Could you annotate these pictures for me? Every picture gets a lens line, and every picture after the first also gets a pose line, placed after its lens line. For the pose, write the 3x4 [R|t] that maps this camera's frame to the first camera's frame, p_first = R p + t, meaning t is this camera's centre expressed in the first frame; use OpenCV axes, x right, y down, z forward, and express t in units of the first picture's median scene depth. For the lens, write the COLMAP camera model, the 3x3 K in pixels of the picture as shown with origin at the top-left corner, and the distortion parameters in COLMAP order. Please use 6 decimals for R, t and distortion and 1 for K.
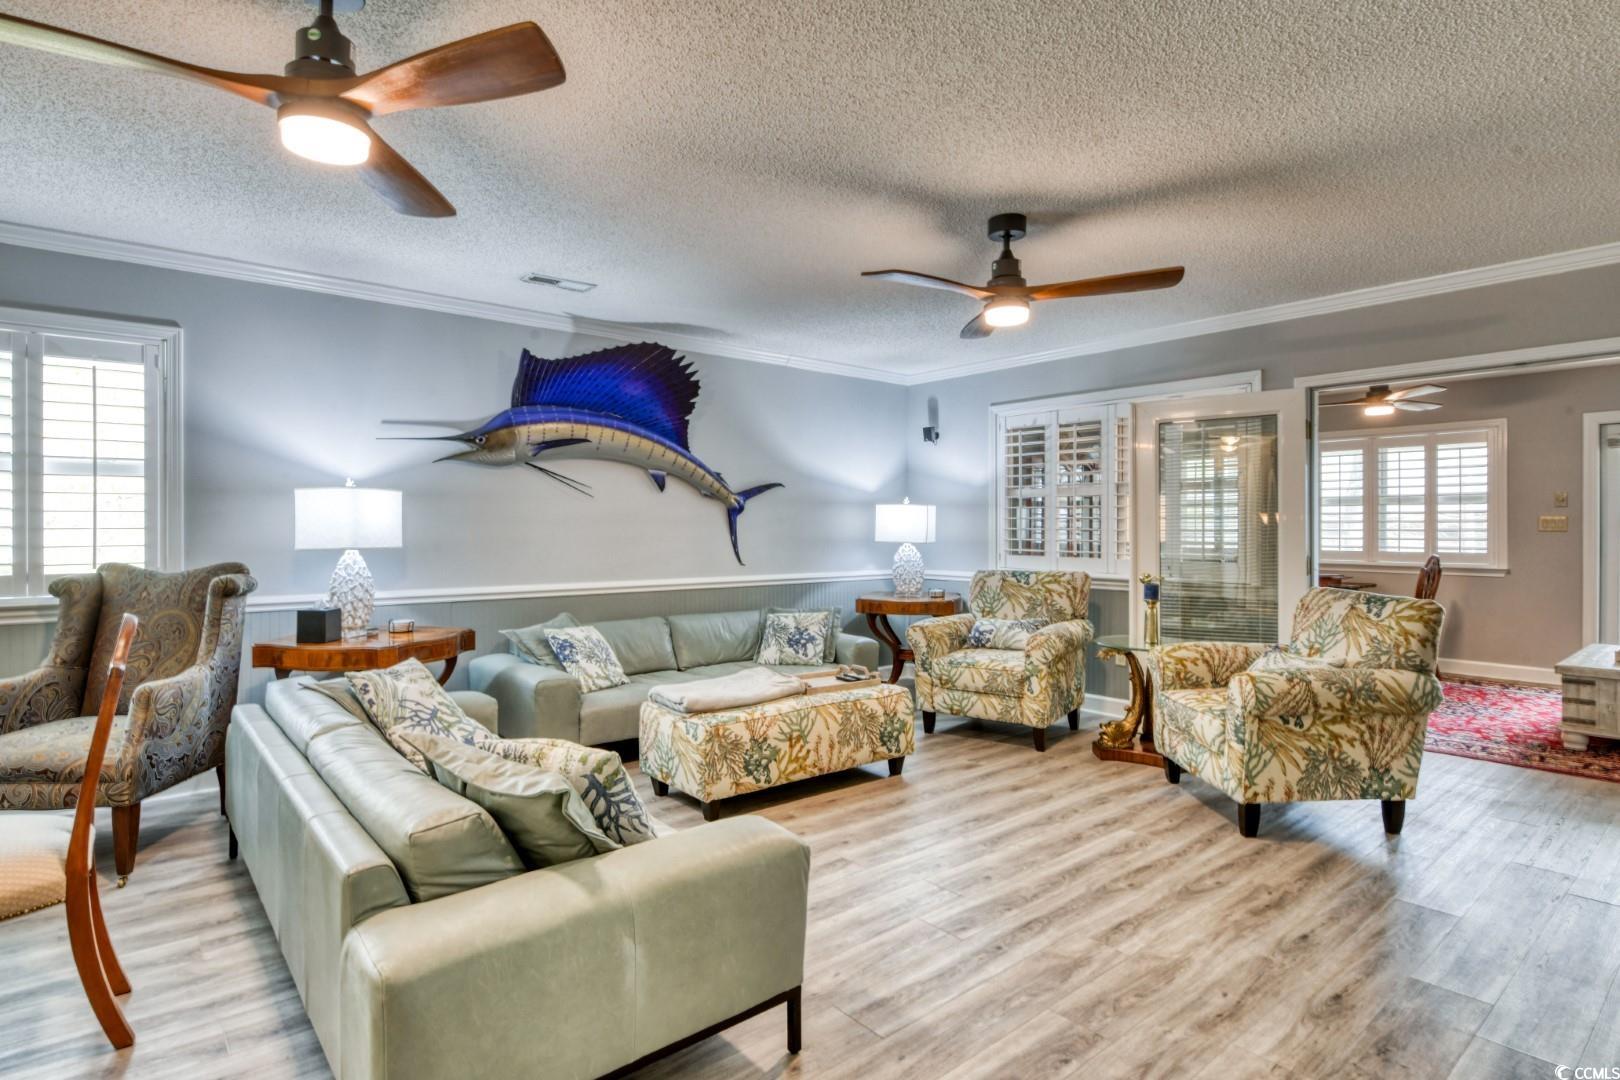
lens RADIAL K [[837.1, 0, 806.2], [0, 837.1, 529.3], [0, 0, 1]] dist [0.002122, 0.000504]
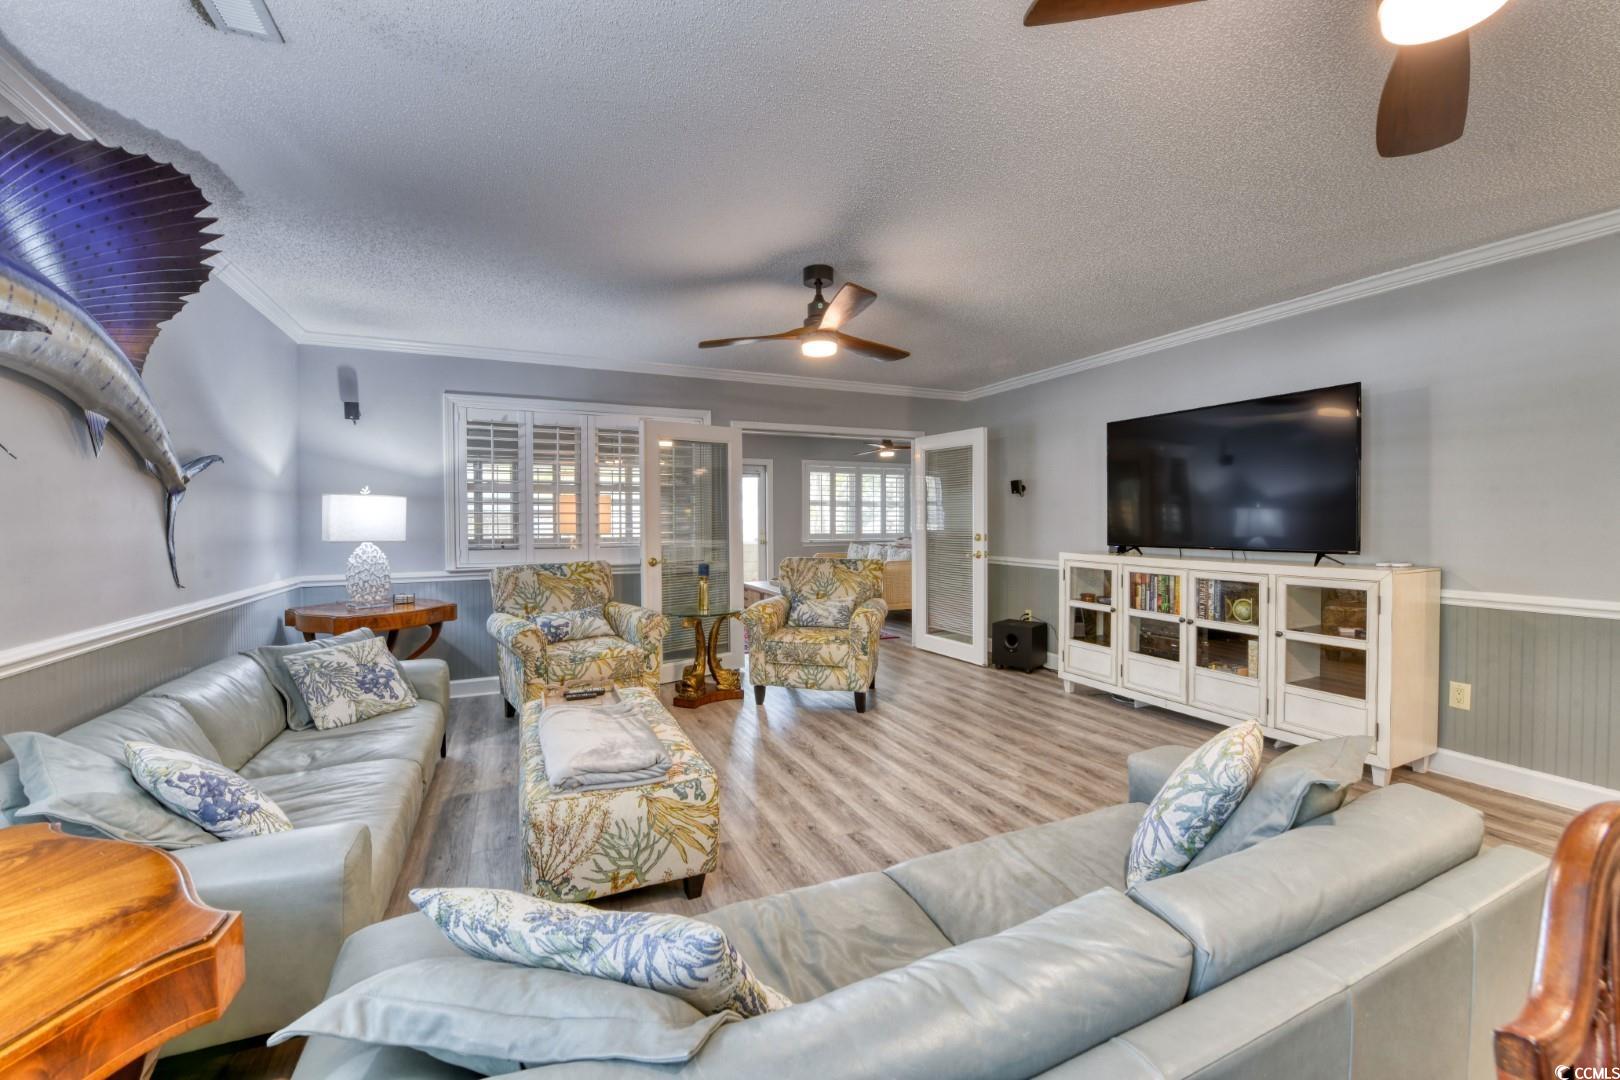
lens RADIAL K [[649.4, 0, 817.1], [0, 649.4, 529.0], [0, 0, 1]] dist [-0.024675, -0.000006]
pose [[0.259887, -0.016357, 0.965501, -0.683418], [0.009757, 0.999850, 0.014313, -0.002139], [-0.965590, 0.005701, 0.260007, 0.760316]]
